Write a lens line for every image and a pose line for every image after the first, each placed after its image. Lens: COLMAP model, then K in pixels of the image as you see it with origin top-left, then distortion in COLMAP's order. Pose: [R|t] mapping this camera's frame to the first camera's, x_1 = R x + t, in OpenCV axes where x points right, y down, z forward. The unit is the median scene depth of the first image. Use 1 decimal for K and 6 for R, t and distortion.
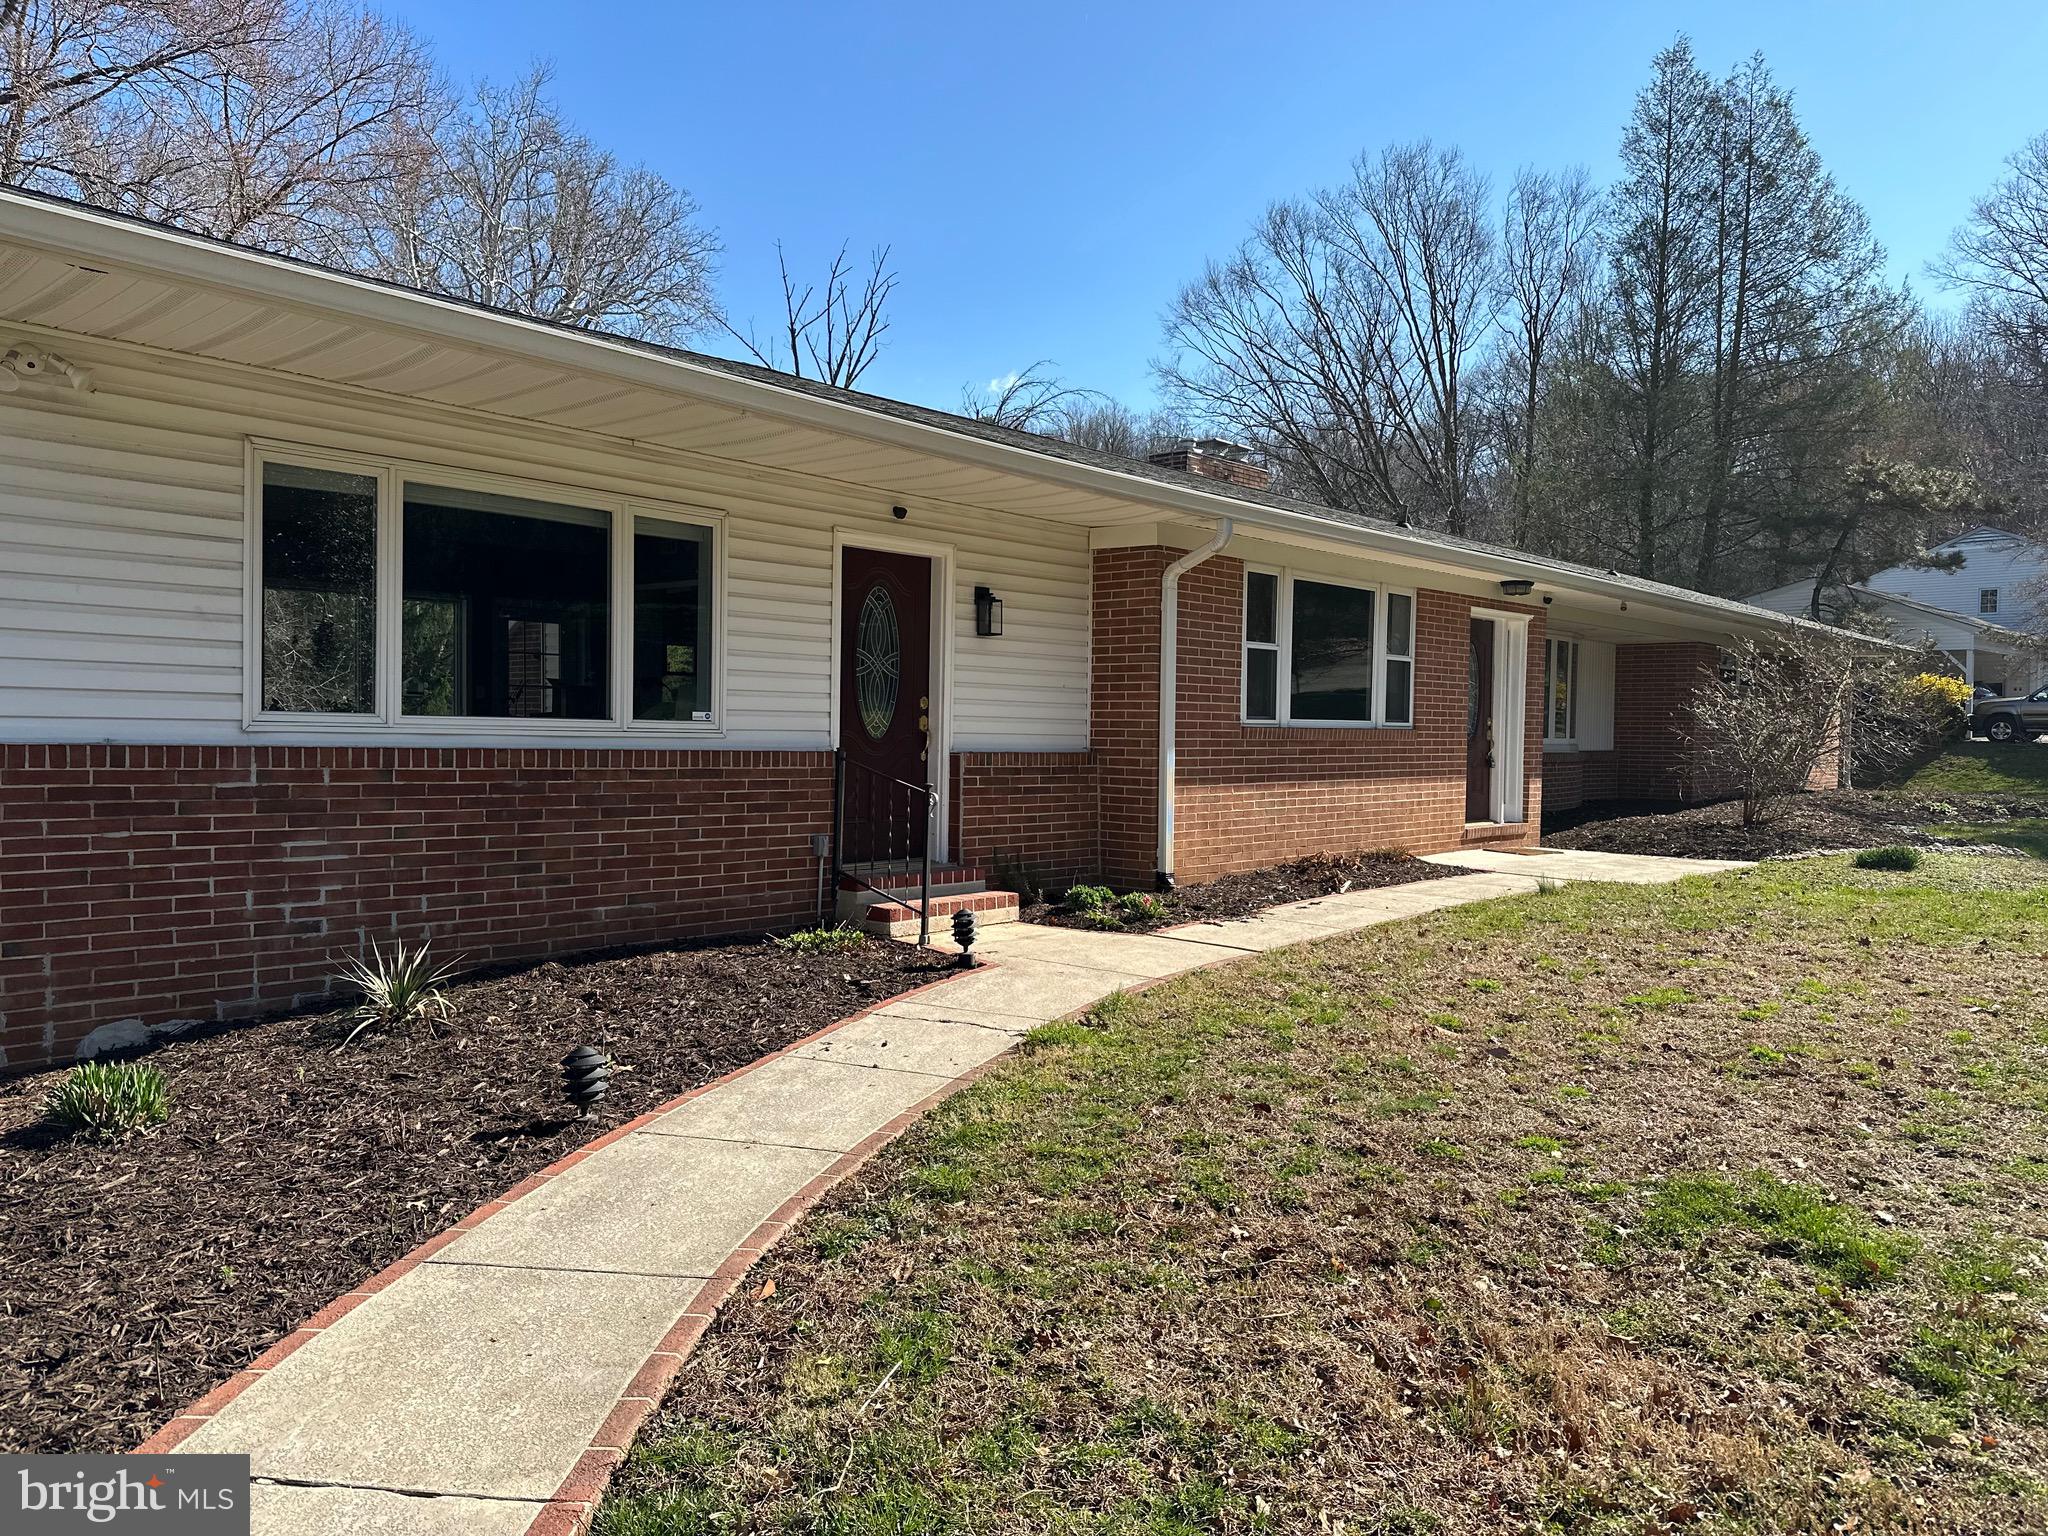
lens RADIAL K [[1418.2, 0, 1026.6], [0, 1418.2, 773.6], [0, 0, 1]] dist [0.106504, -0.141351]
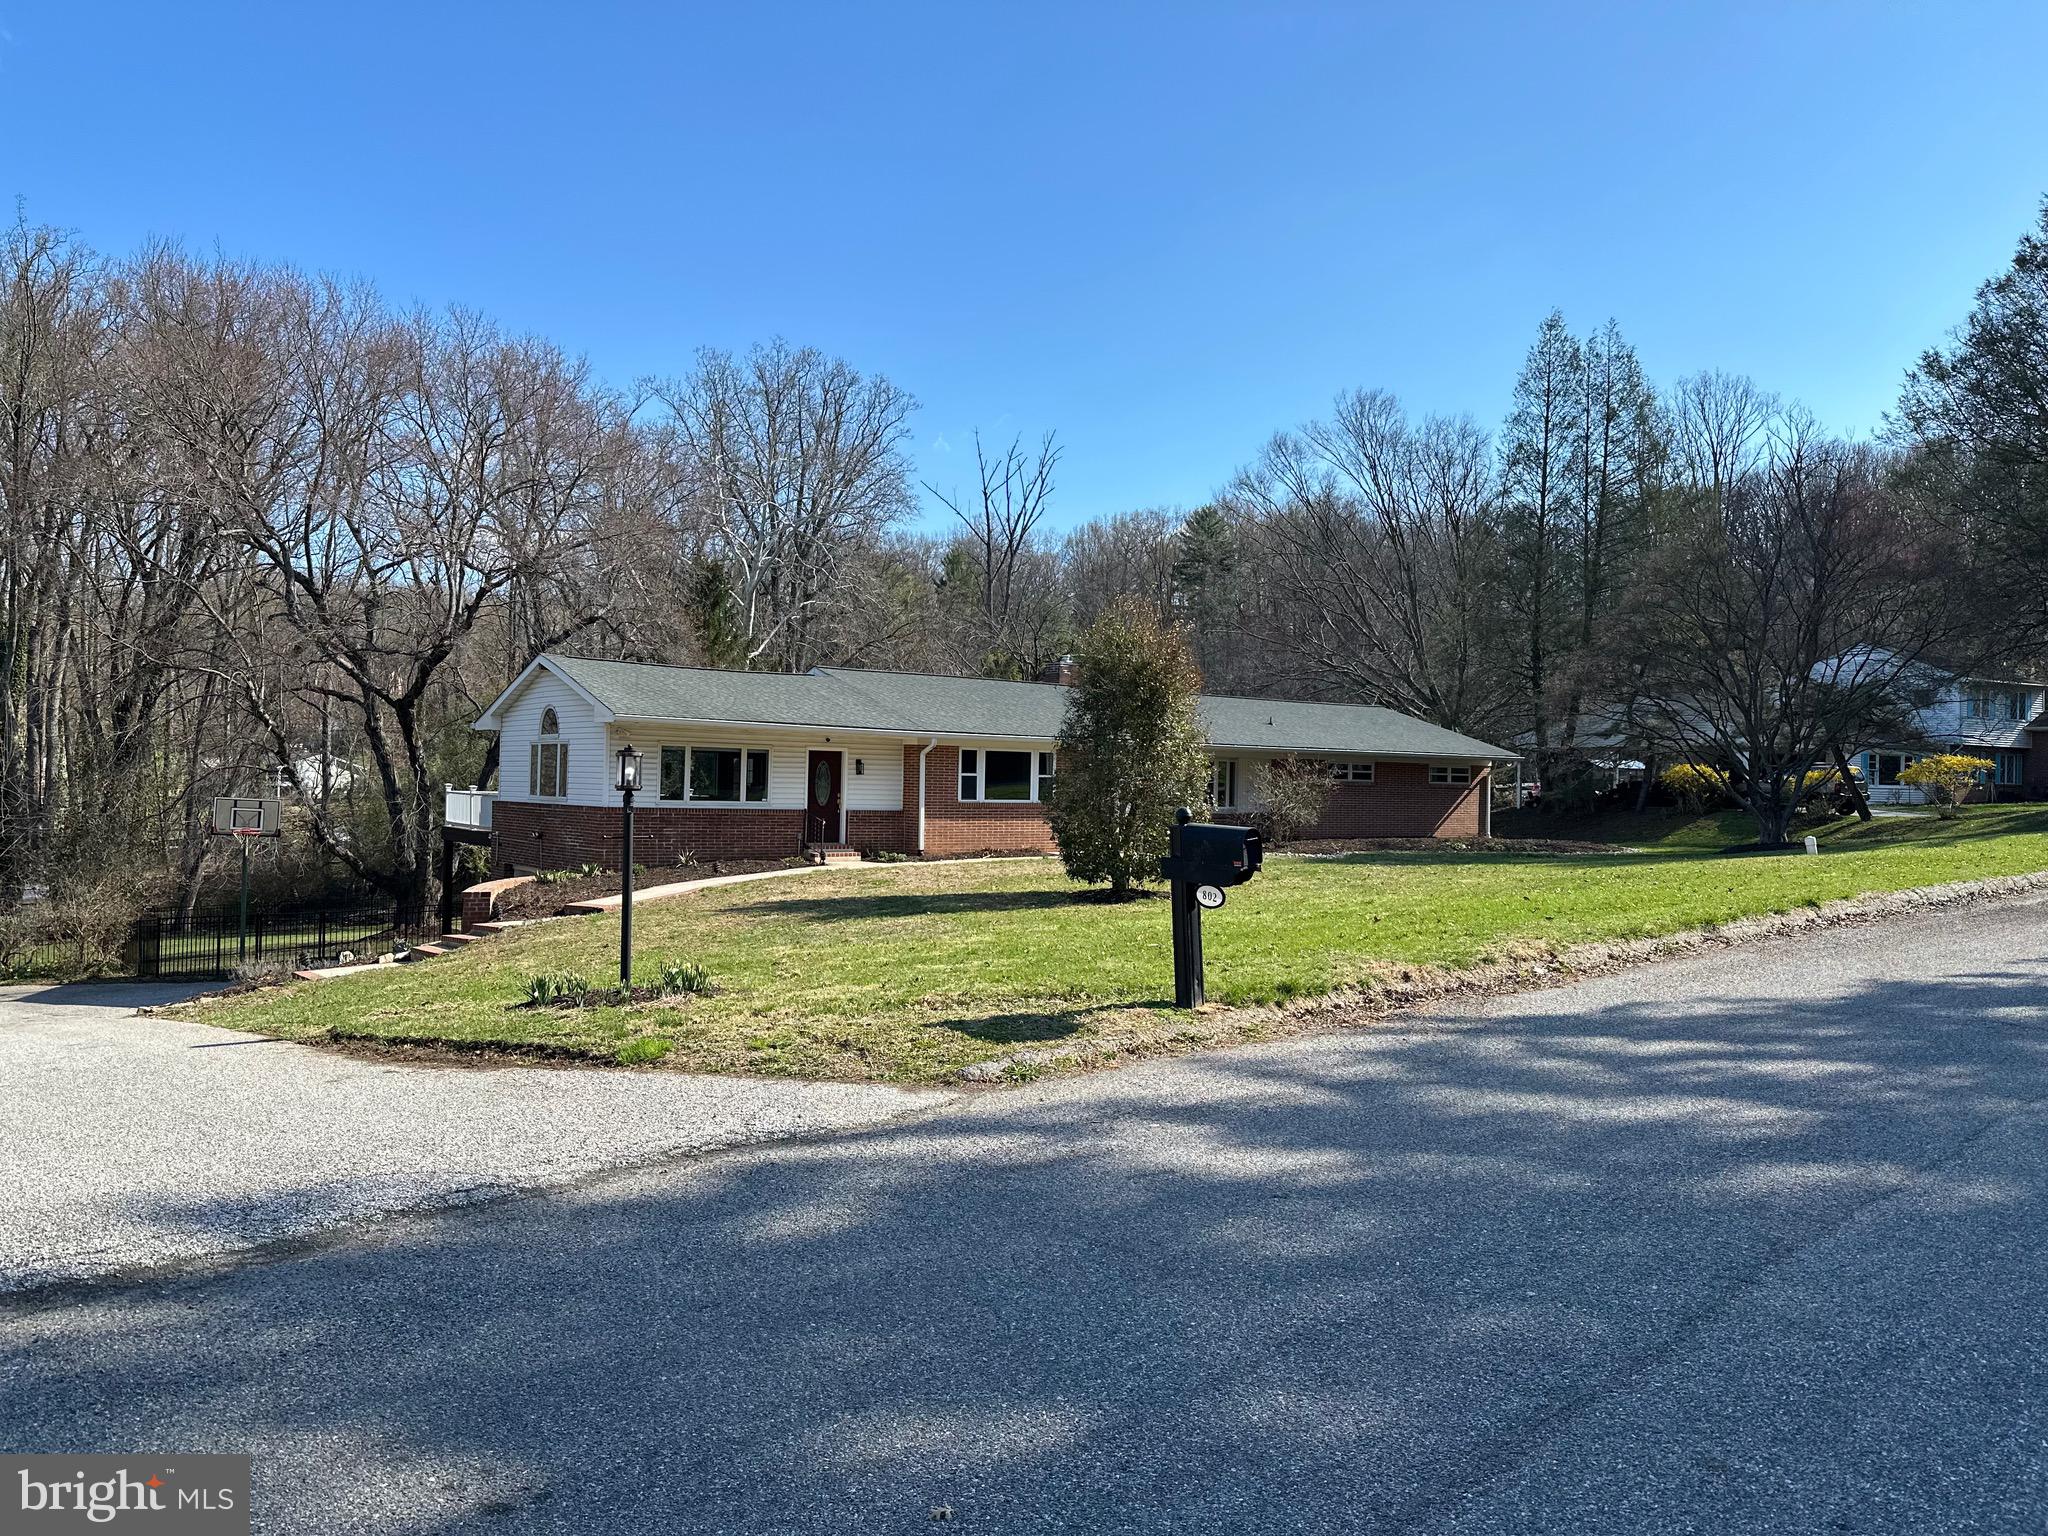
lens RADIAL K [[1418.2, 0, 1026.6], [0, 1418.2, 773.6], [0, 0, 1]] dist [0.106504, -0.141351]
pose [[0.981376, 0.002710, -0.192078, 0.912099], [-0.010554, 0.999151, -0.039829, 0.024635], [0.191807, 0.041114, 0.980571, -1.983713]]
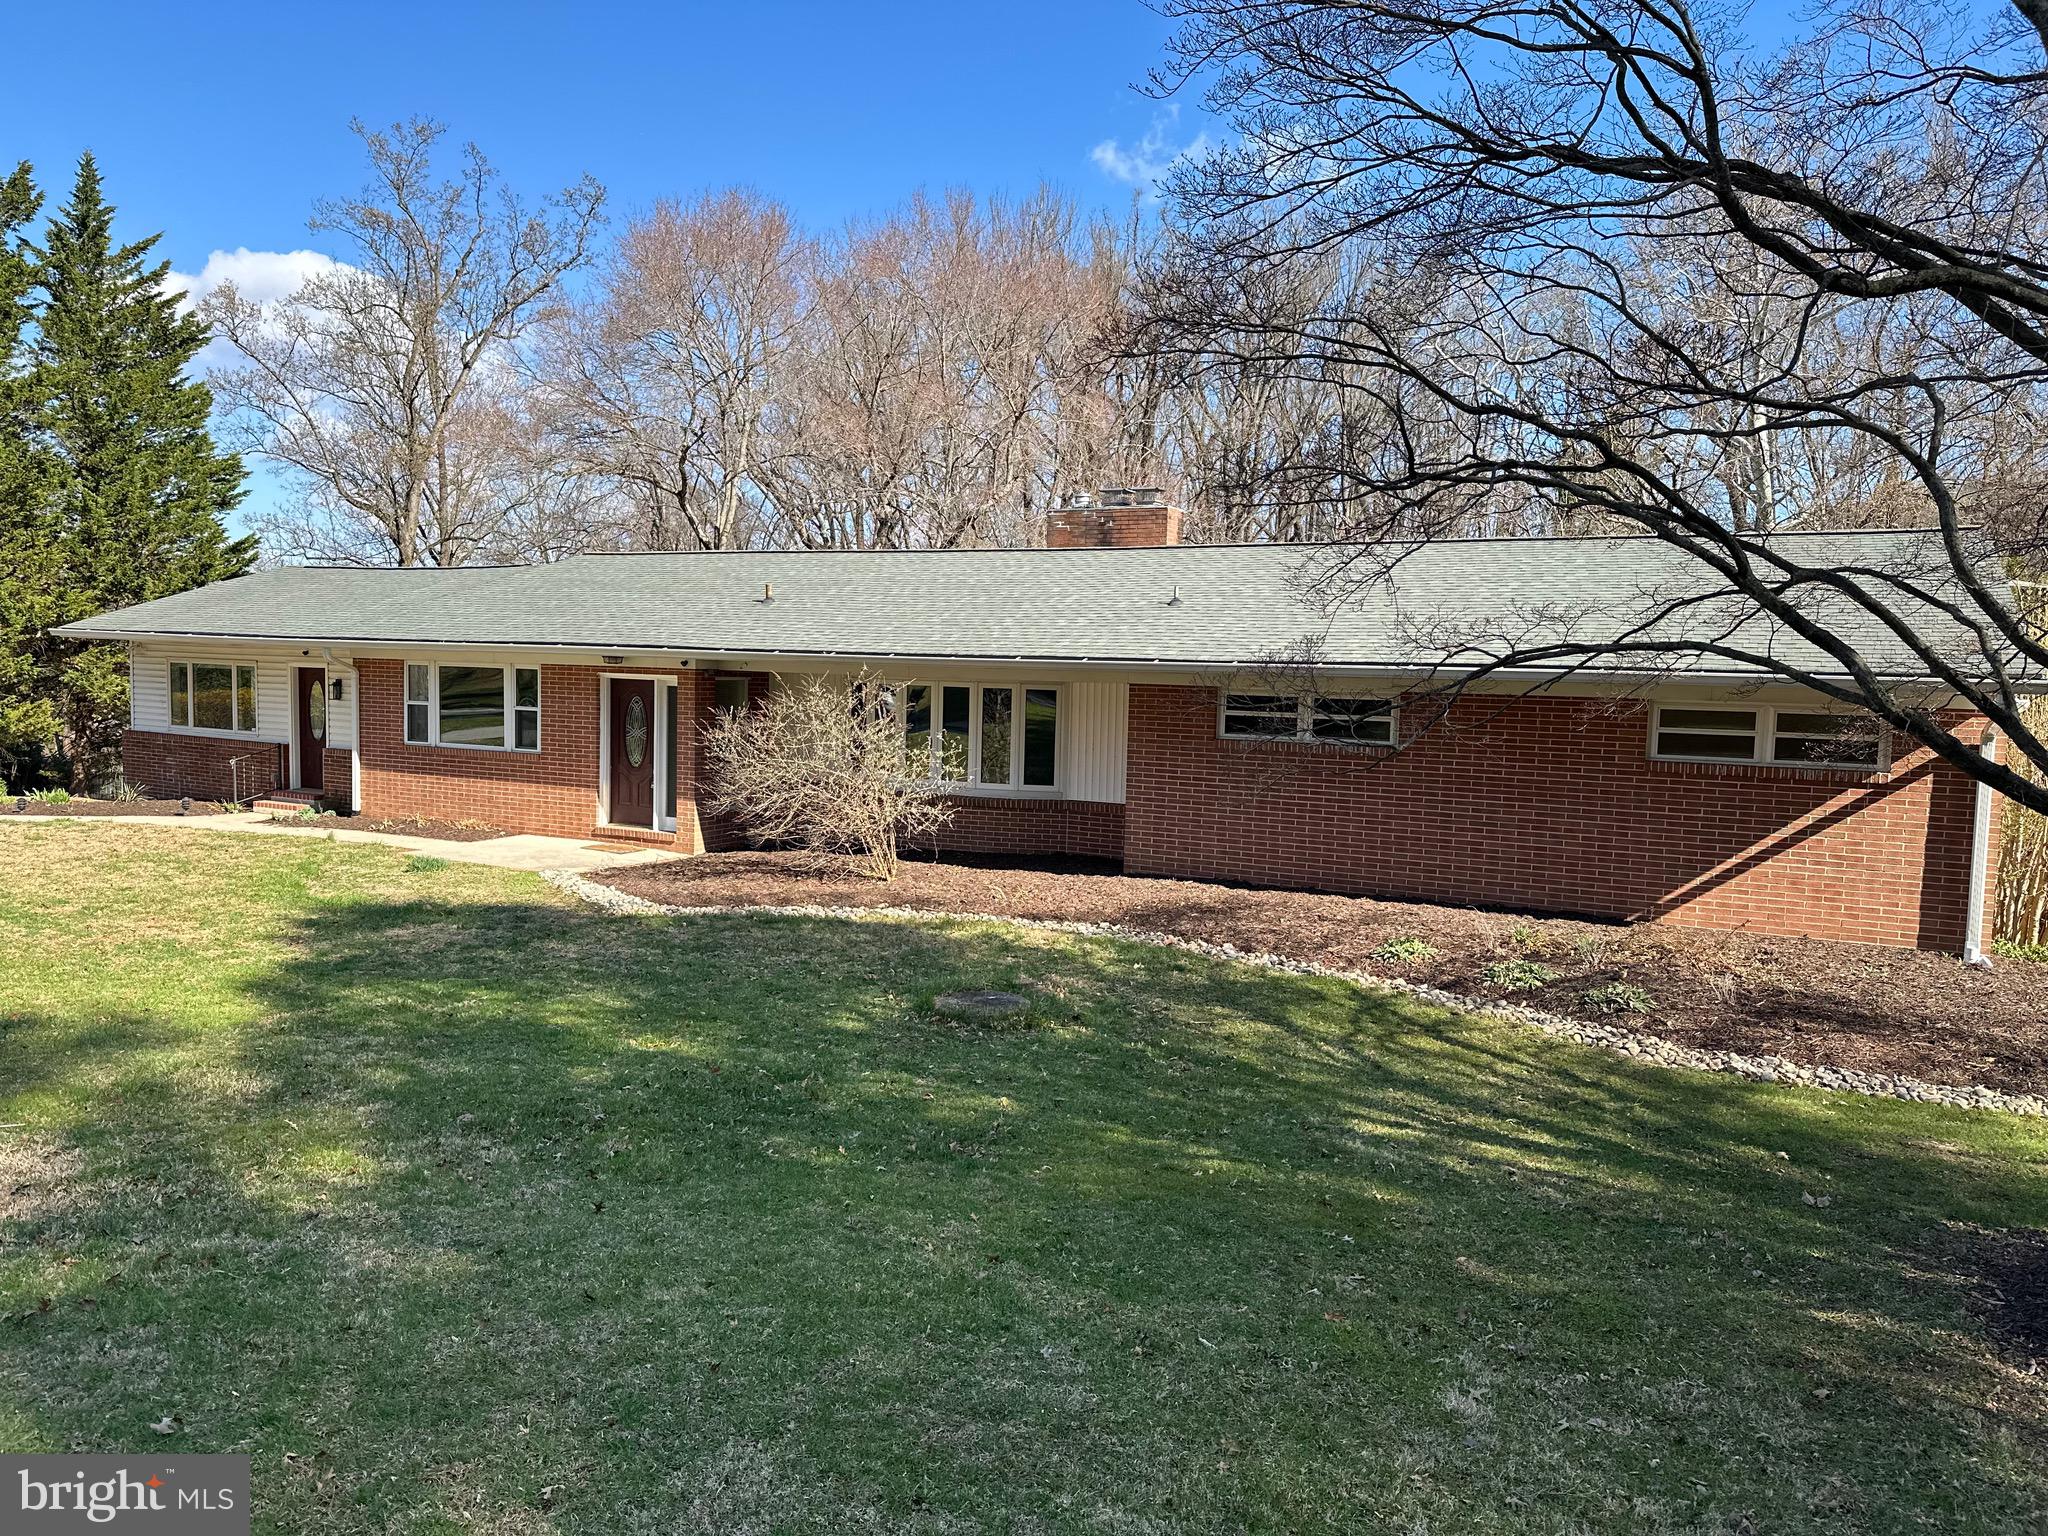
lens RADIAL K [[1418.2, 0, 1026.6], [0, 1418.2, 773.6], [0, 0, 1]] dist [0.106504, -0.141351]
pose [[0.247690, 0.083012, -0.965276, 2.444947], [-0.040913, 0.996330, 0.075184, -0.190578], [0.967975, 0.020870, 0.250177, 1.427462]]
